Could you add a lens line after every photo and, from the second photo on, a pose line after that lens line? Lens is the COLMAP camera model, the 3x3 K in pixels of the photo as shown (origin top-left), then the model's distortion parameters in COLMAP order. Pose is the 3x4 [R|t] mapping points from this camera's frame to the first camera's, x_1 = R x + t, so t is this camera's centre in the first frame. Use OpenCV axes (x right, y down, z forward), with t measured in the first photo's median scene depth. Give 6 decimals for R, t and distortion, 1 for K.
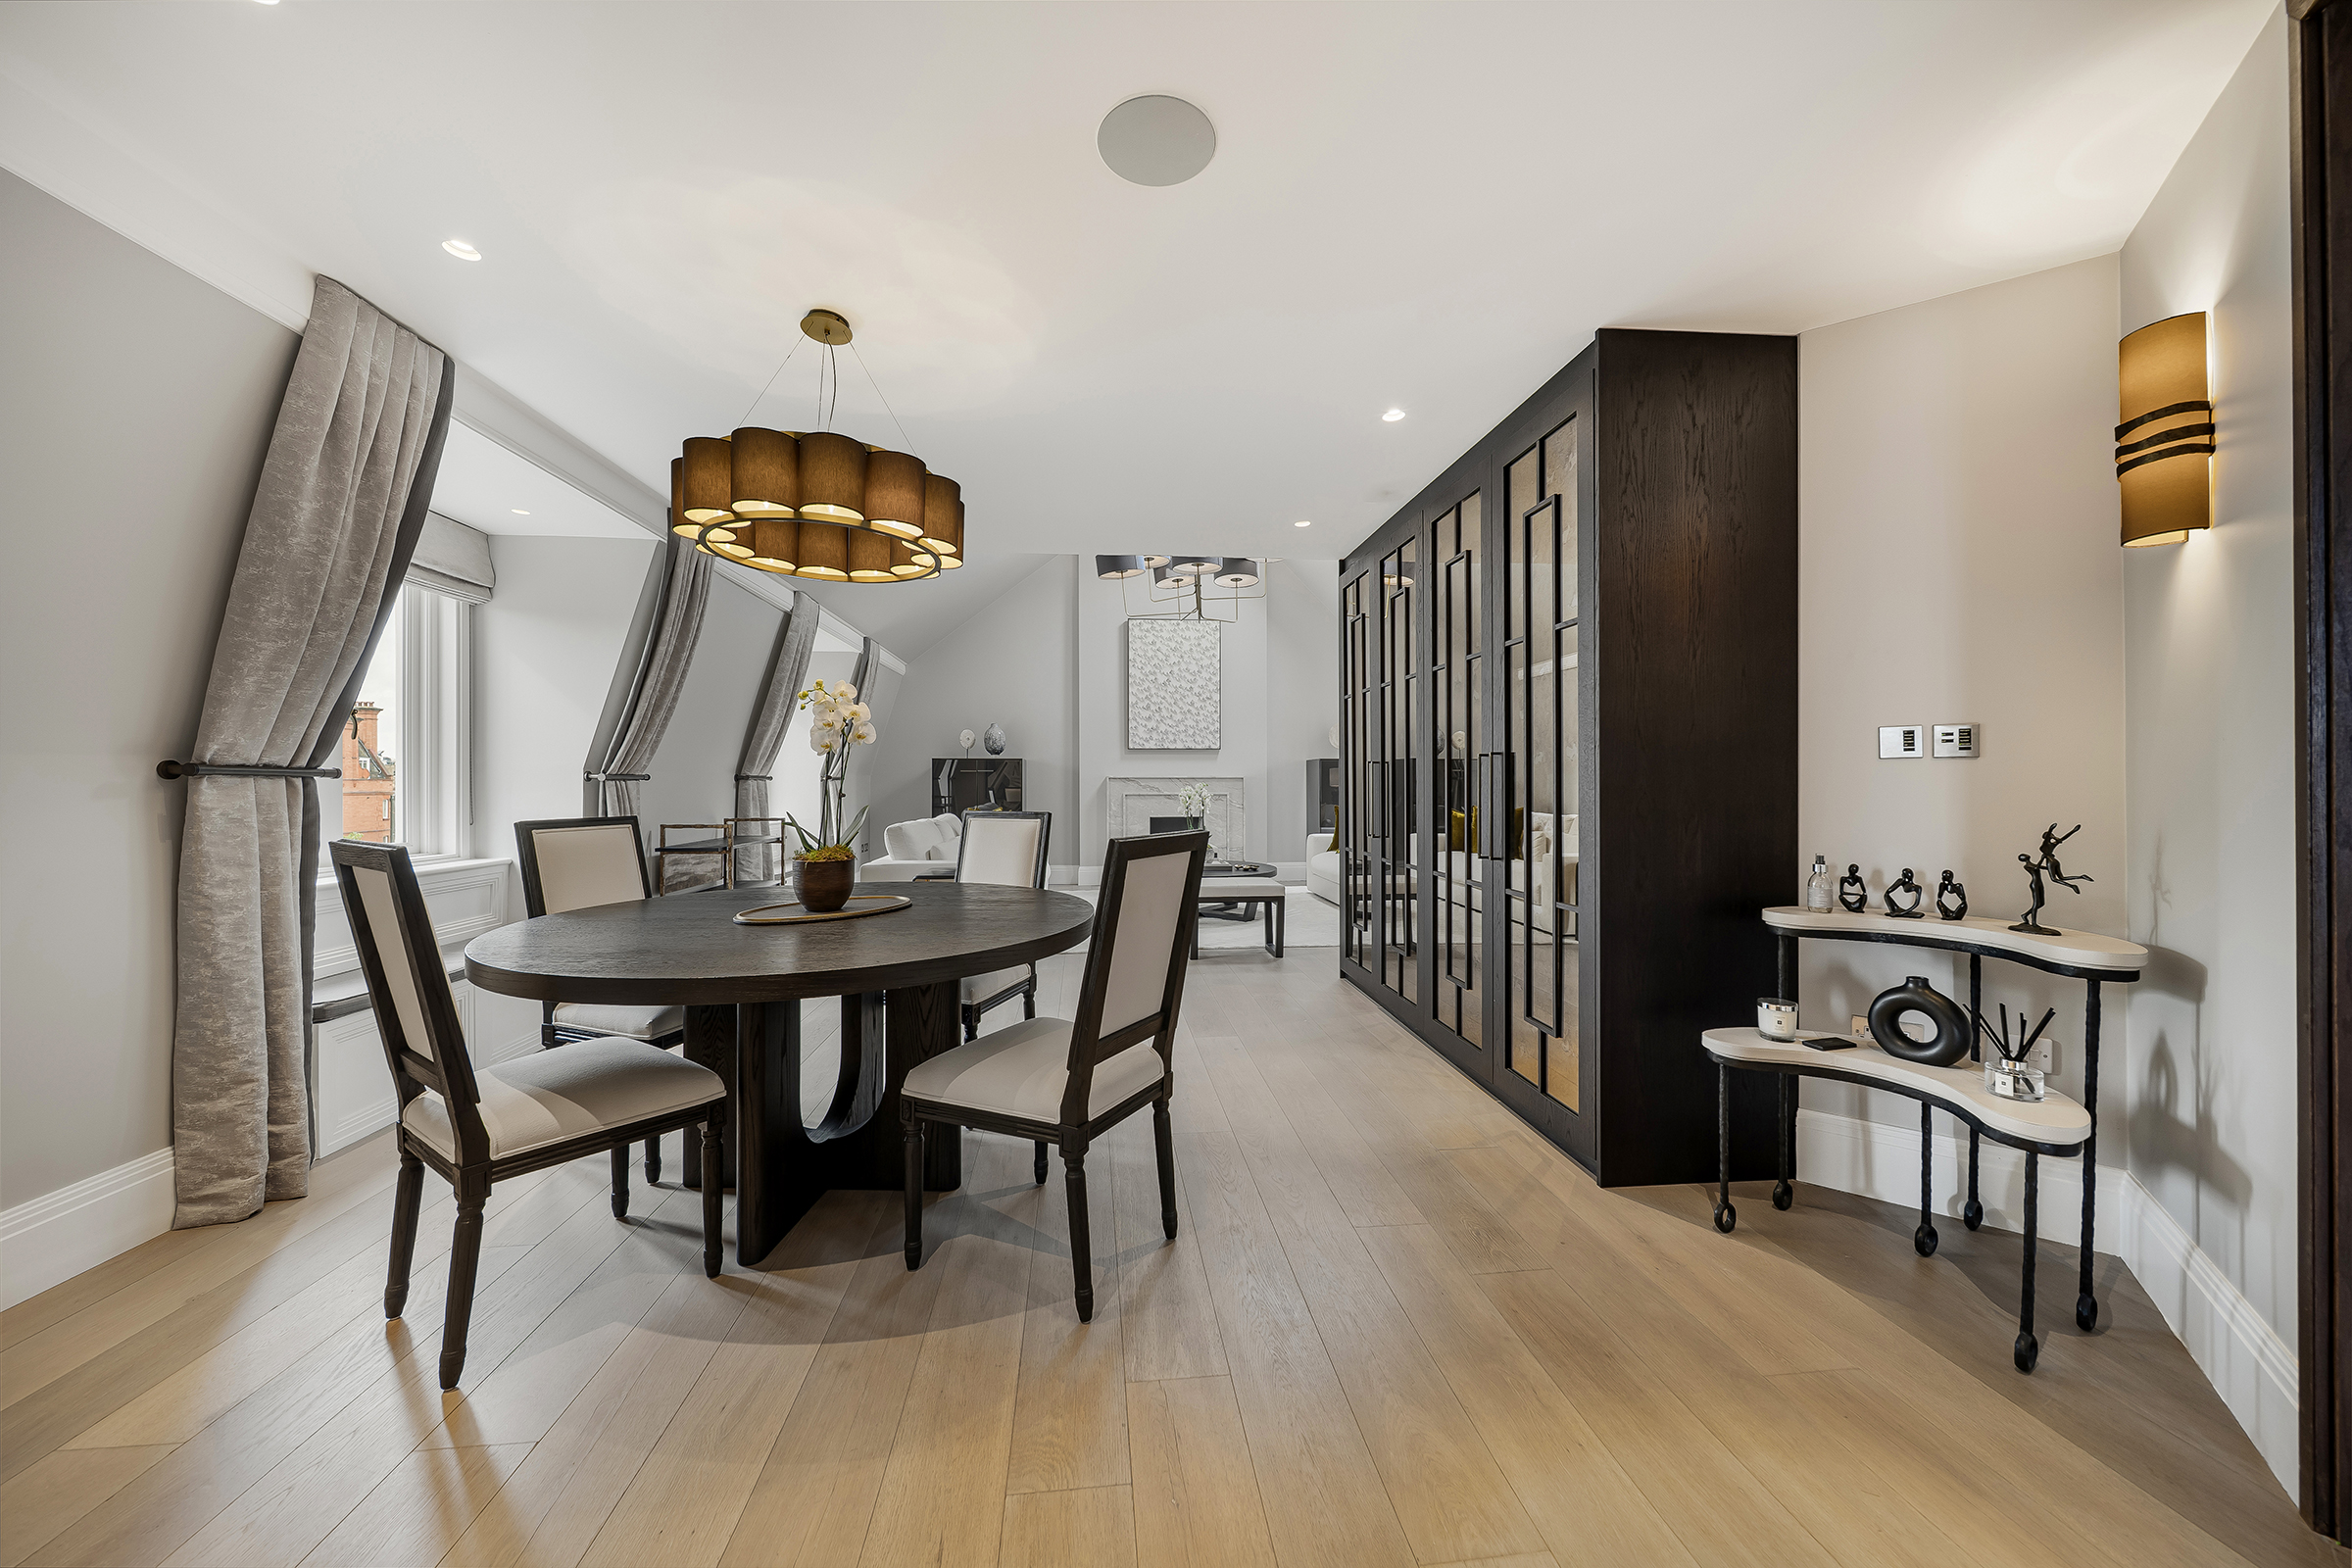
lens RADIAL K [[809.0, 0, 1157.4], [0, 809.0, 782.4], [0, 0, 1]] dist [-0.003215, -0.000327]
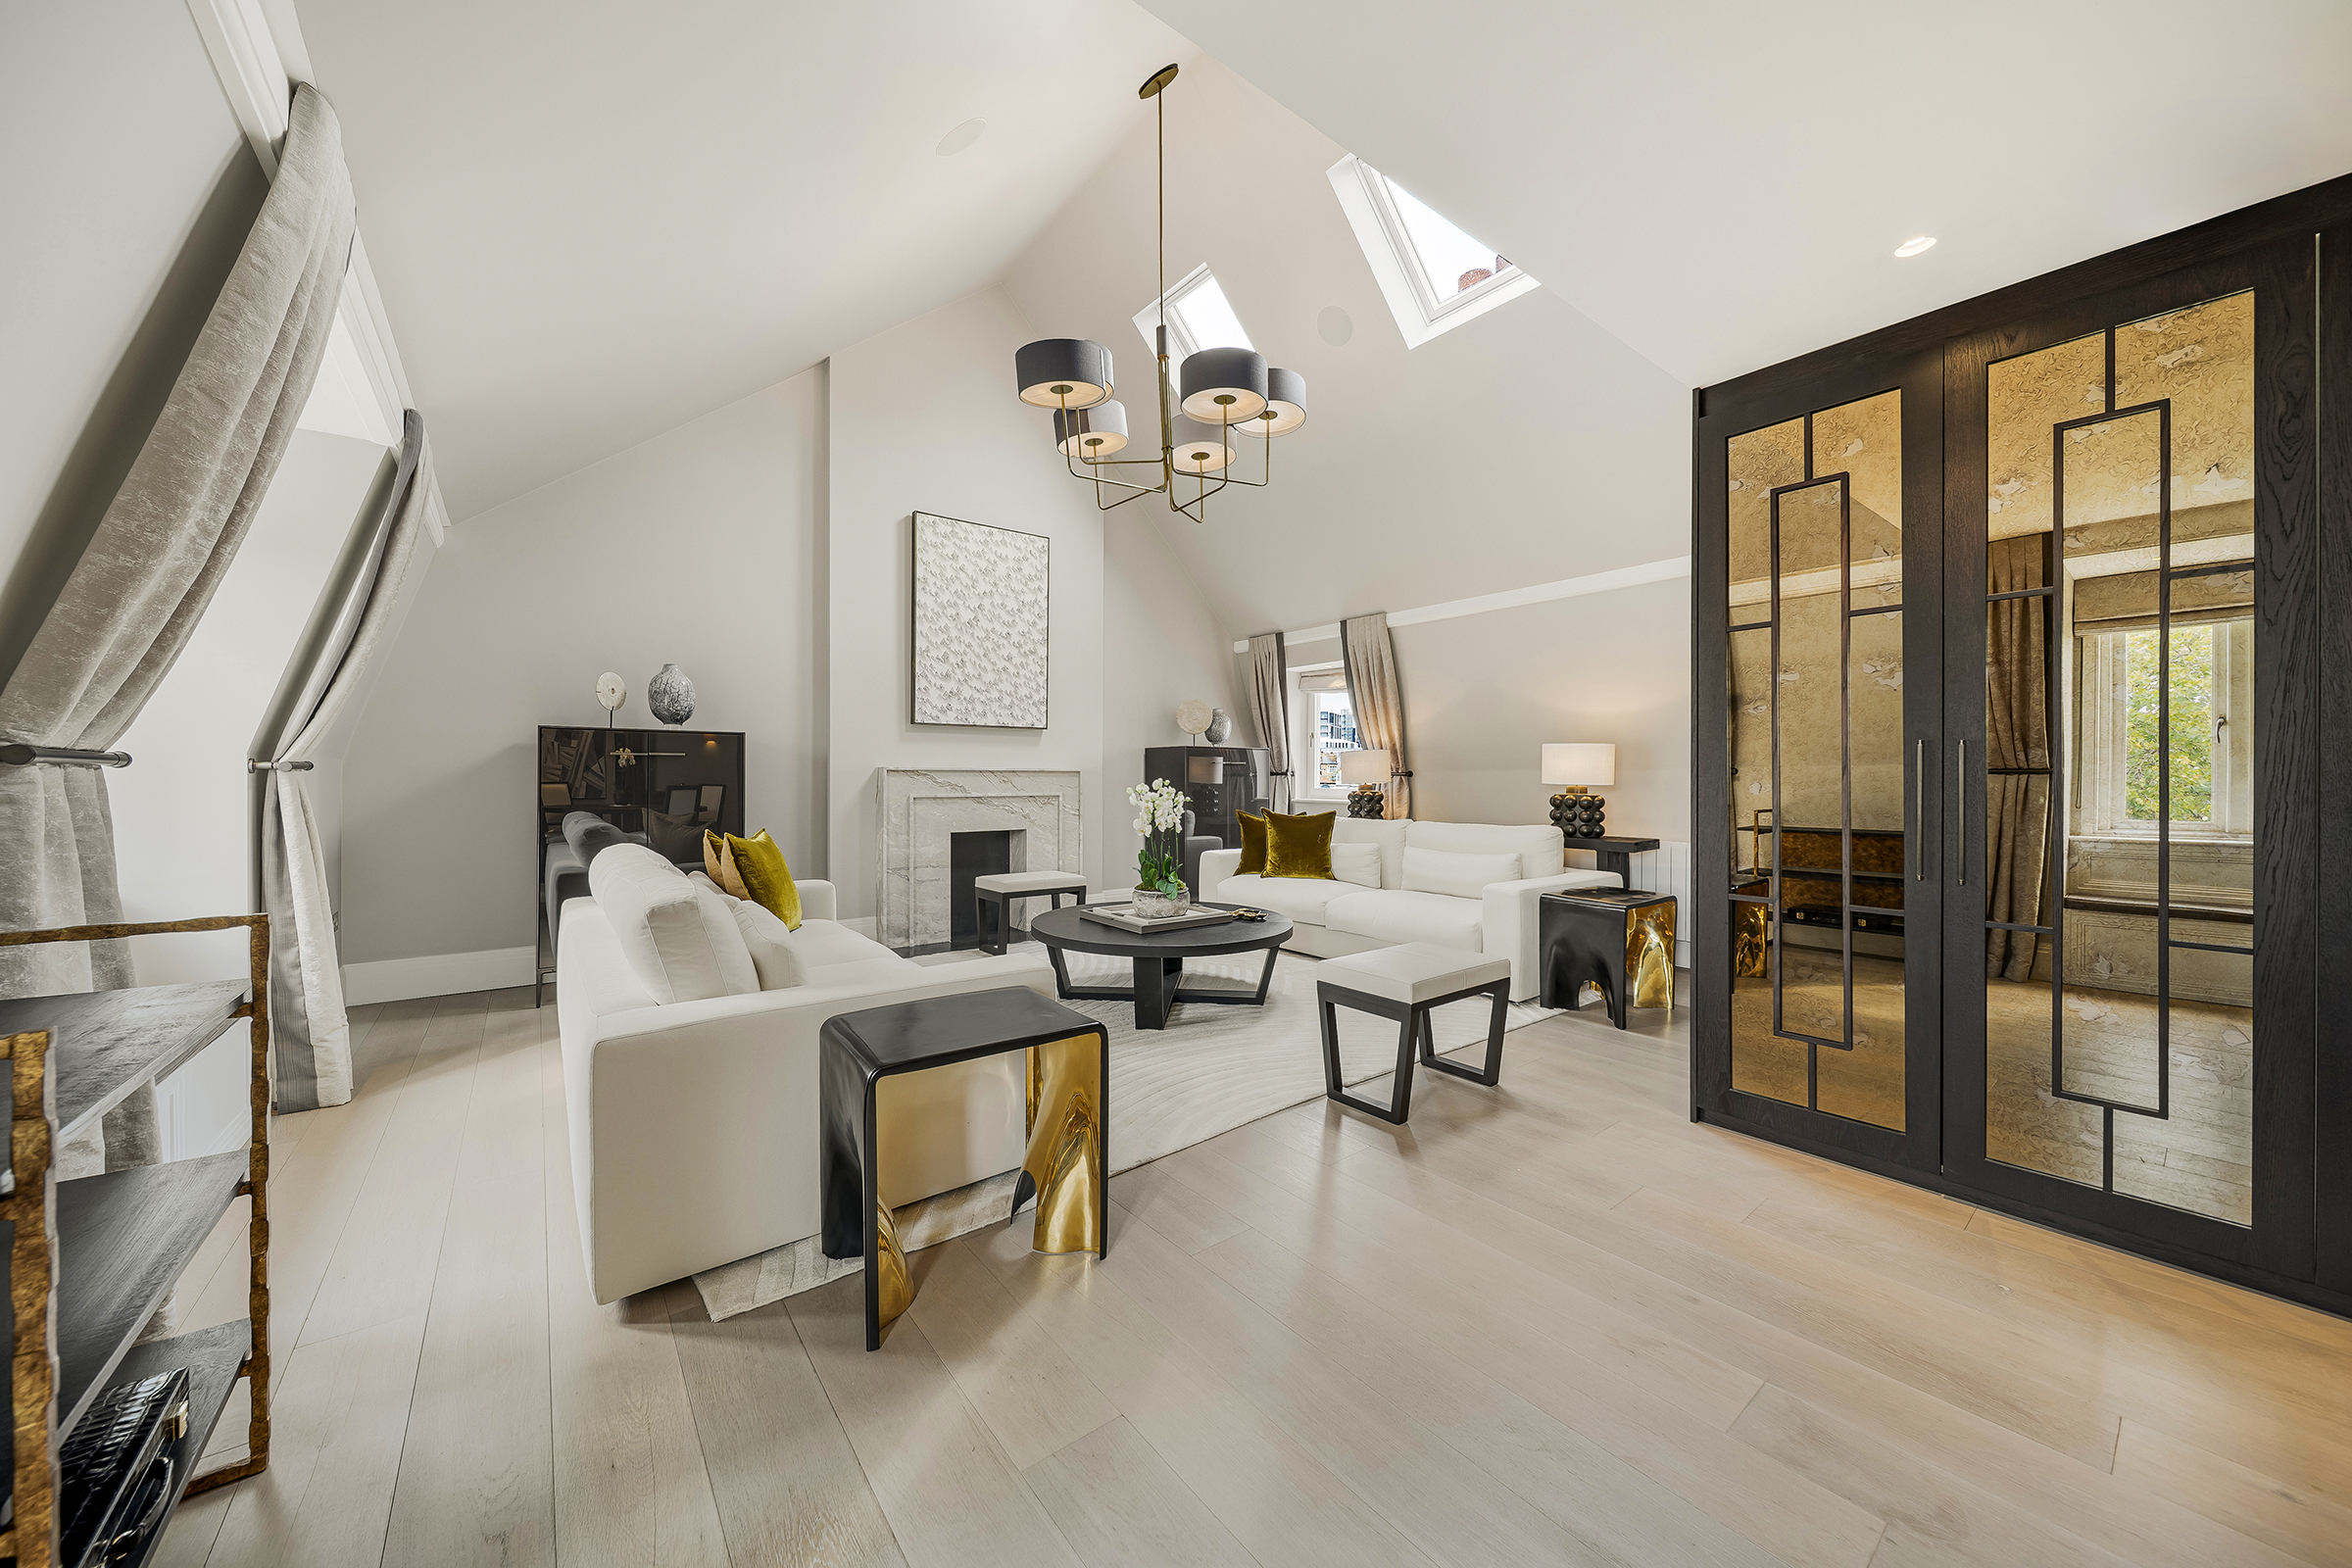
lens RADIAL K [[809.0, 0, 1135.9], [0, 809.0, 781.3], [0, 0, 1]] dist [-0.003215, -0.000327]
pose [[0.843655, 0.002014, 0.536882, -0.224266], [-0.005077, 0.999978, 0.004228, -0.000361], [-0.536862, -0.006293, 0.843647, 0.389943]]
